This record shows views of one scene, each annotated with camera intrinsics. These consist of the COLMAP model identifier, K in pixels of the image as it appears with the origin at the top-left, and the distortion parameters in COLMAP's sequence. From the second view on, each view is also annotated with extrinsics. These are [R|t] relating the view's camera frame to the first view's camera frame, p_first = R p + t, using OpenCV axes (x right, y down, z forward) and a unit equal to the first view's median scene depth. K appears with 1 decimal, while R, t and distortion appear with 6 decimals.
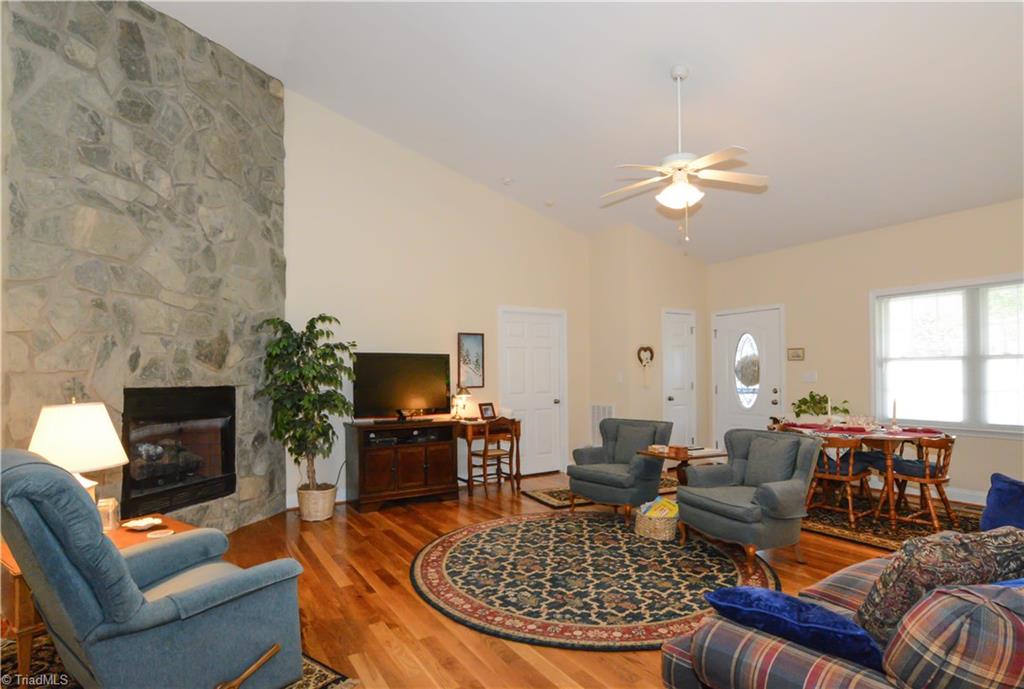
lens RADIAL K [[518.1, 0, 511.3], [0, 518.1, 345.6], [0, 0, 1]] dist [-0.029424, 0.010131]
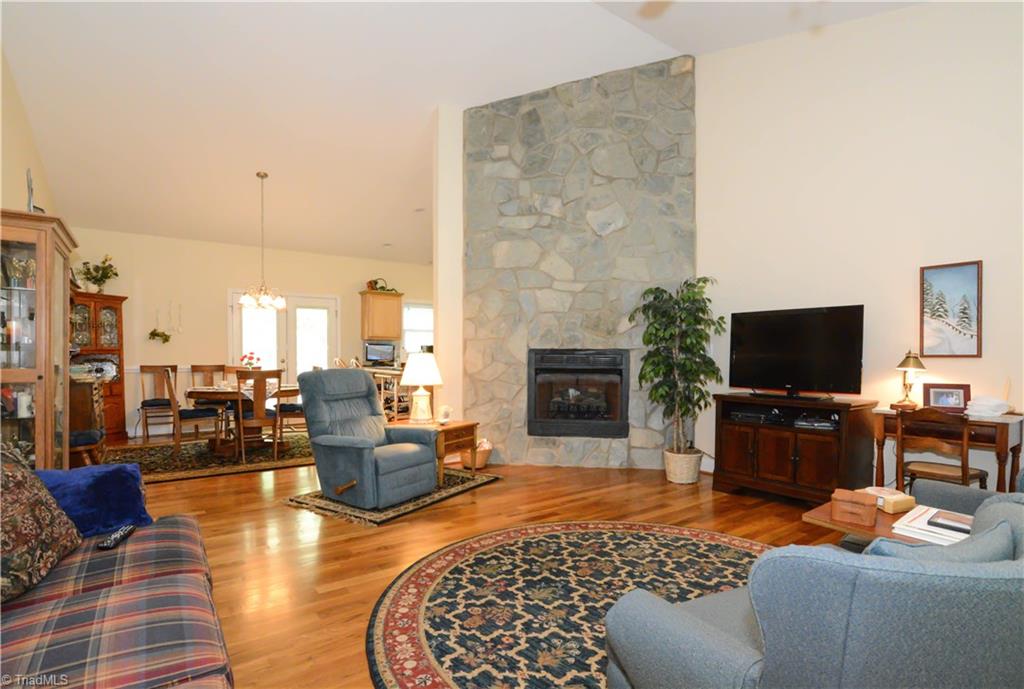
lens RADIAL K [[518.1, 0, 517.5], [0, 518.1, 347.9], [0, 0, 1]] dist [-0.029424, 0.010131]
pose [[0.074224, -0.006726, -0.997219, 0.784284], [0.052950, 0.998593, -0.002794, 0.078546], [0.995835, -0.052596, 0.074476, 0.804326]]
